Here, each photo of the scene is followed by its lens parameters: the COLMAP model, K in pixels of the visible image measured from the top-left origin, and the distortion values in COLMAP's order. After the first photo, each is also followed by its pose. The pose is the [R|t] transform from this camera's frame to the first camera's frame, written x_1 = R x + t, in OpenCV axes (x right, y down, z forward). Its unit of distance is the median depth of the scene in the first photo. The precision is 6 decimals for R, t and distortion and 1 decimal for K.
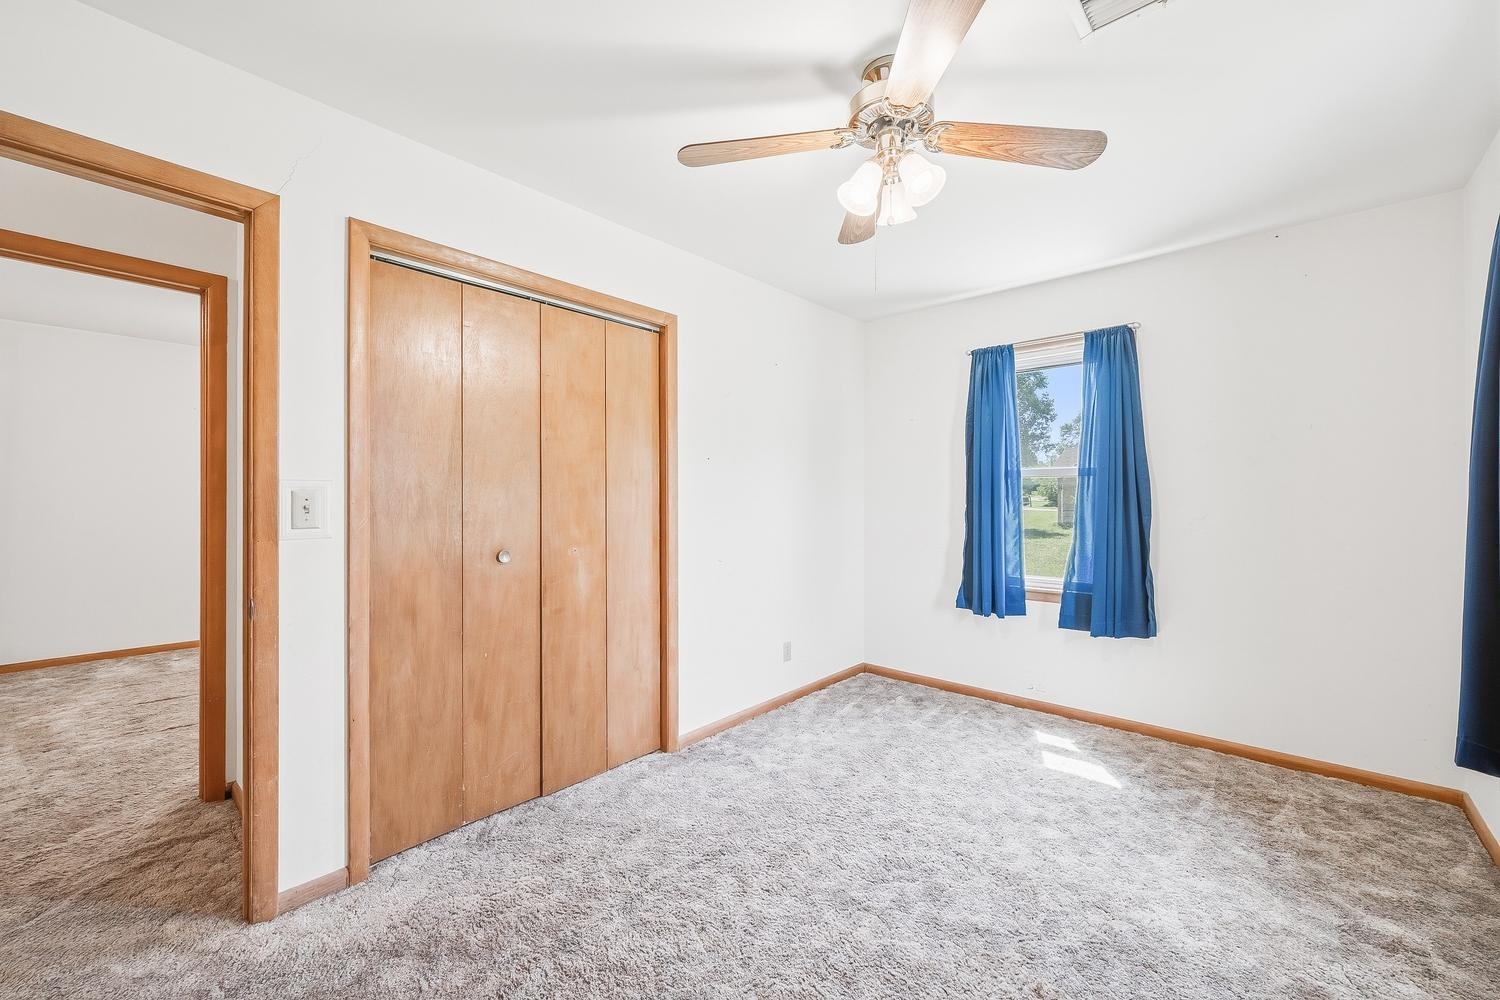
lens RADIAL K [[603.0, 0, 751.2], [0, 603.0, 494.7], [0, 0, 1]] dist [0.002088, -0.001068]
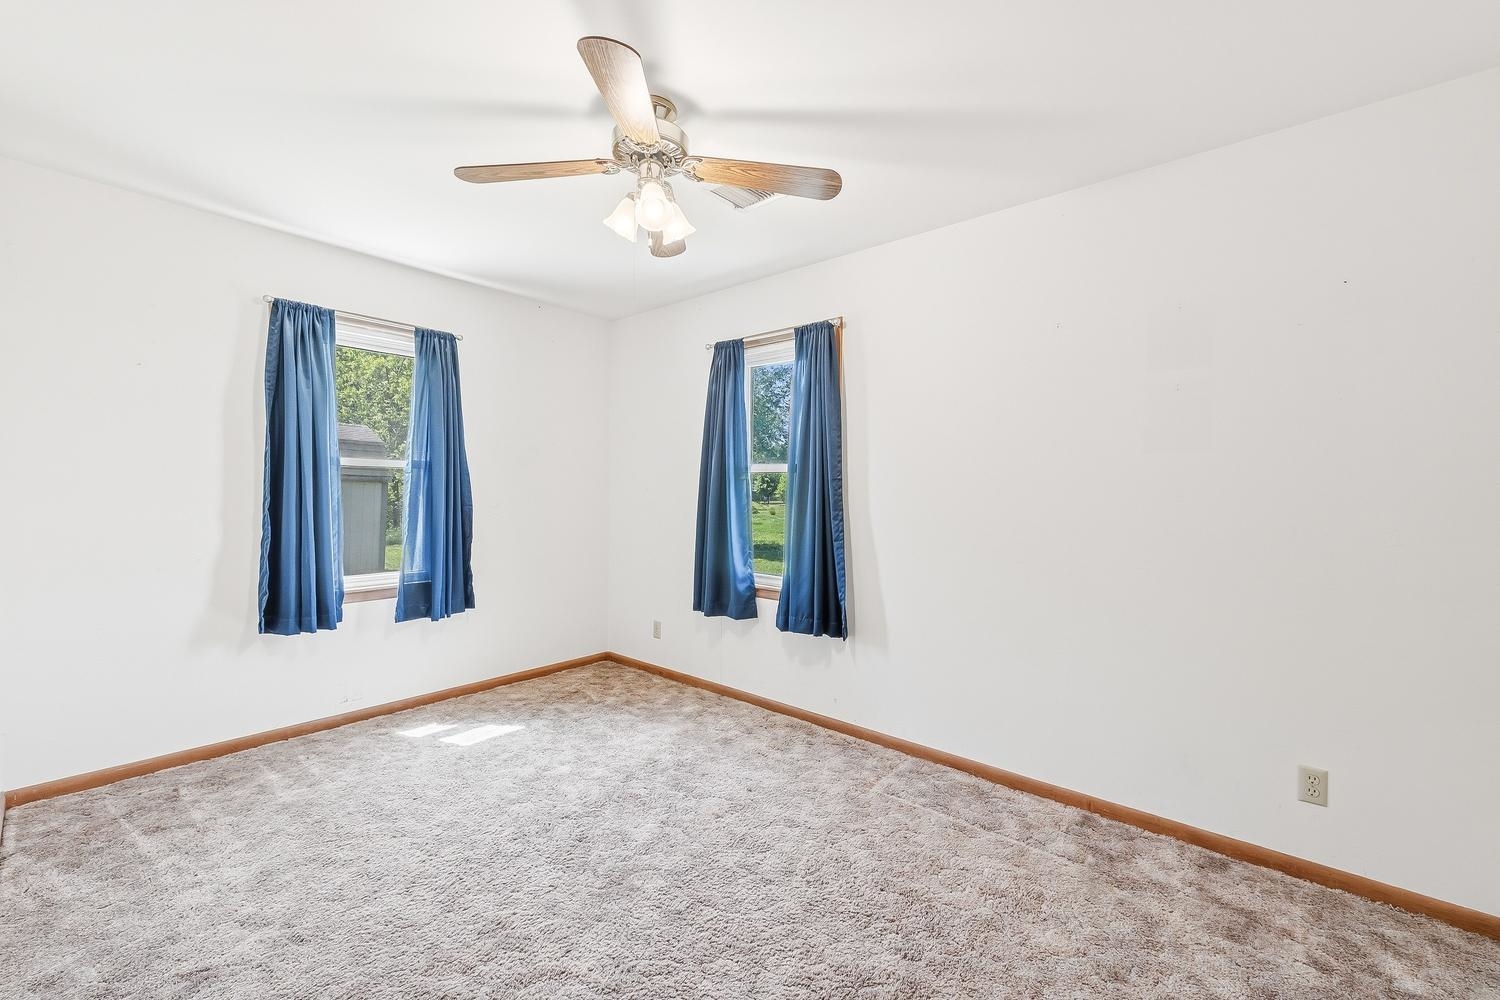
lens RADIAL K [[603.0, 0, 752.6], [0, 603.0, 504.9], [0, 0, 1]] dist [0.002088, -0.001068]
pose [[-0.038476, -0.017897, 0.999099, -0.560625], [-0.011513, 0.999781, 0.017466, 0.006858], [-0.999193, -0.010830, -0.038673, 0.534369]]
